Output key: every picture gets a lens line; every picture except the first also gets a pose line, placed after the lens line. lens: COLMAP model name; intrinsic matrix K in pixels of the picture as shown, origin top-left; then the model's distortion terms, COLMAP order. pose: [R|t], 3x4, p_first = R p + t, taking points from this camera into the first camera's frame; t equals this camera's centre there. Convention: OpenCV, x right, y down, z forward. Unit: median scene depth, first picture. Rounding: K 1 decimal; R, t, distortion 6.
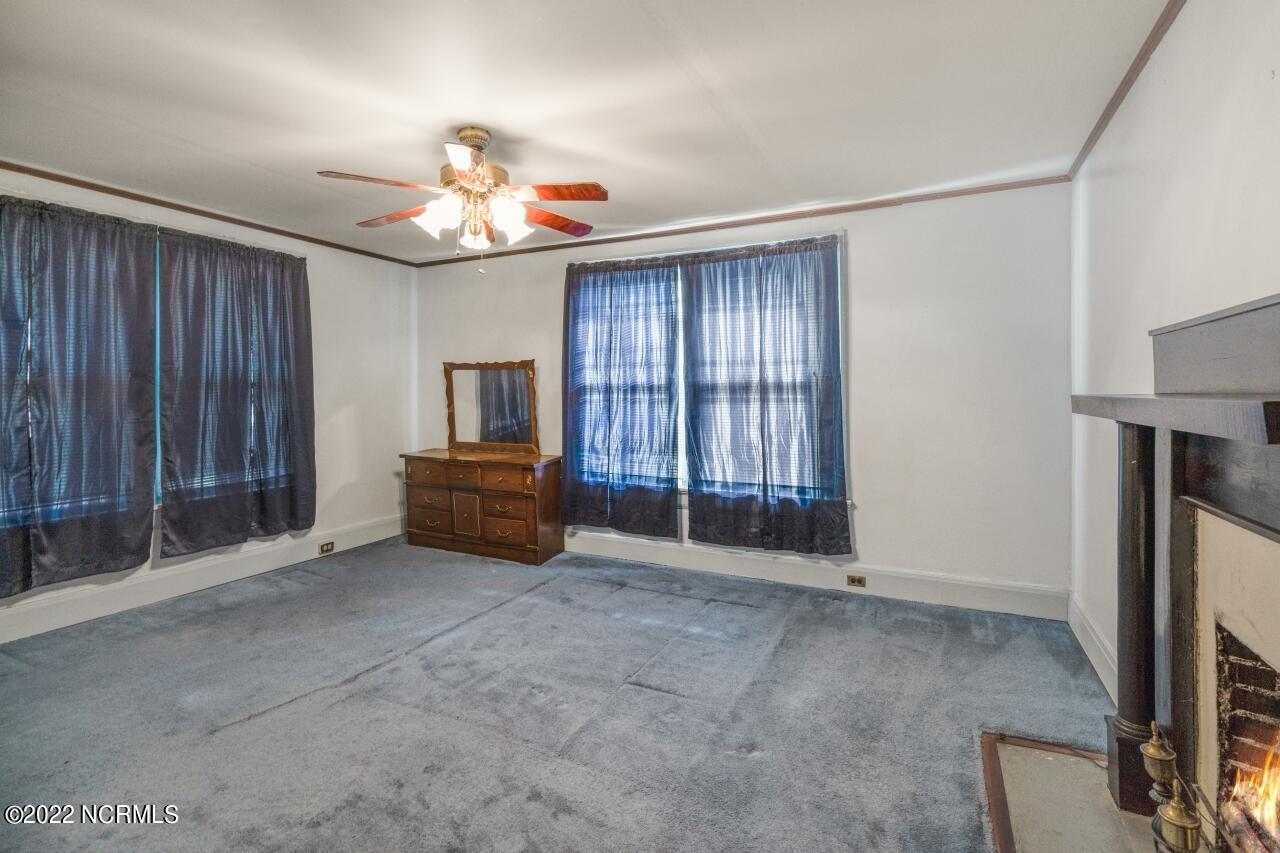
lens RADIAL K [[588.2, 0, 637.4], [0, 588.2, 397.4], [0, 0, 1]] dist [0.002472, 0.000588]
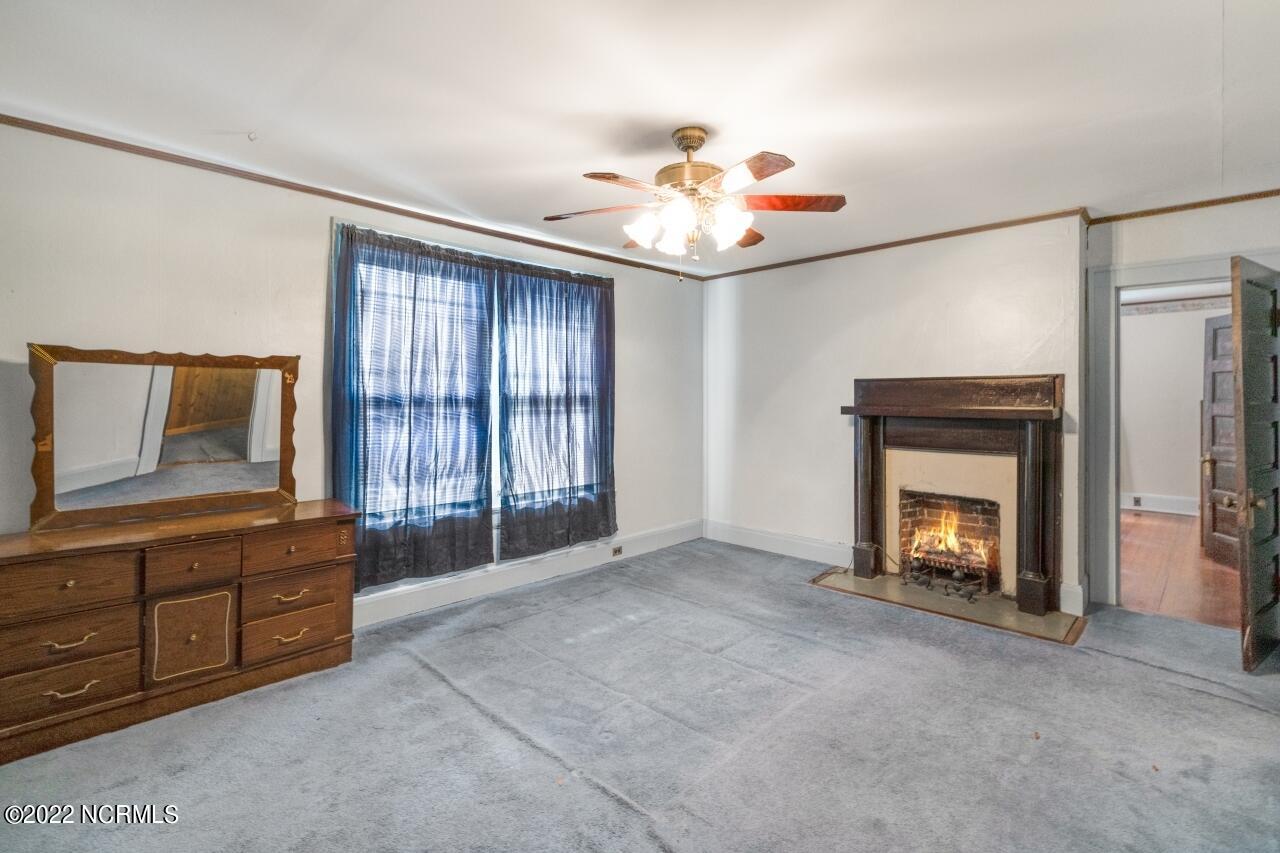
lens RADIAL K [[583.8, 0, 639.7], [0, 583.8, 408.3], [0, 0, 1]] dist [-0.000493, 0.000608]
pose [[0.324313, -0.011217, 0.945883, -0.744056], [0.011399, 0.999903, 0.007949, -0.009115], [-0.945881, 0.008204, 0.324409, 0.492167]]
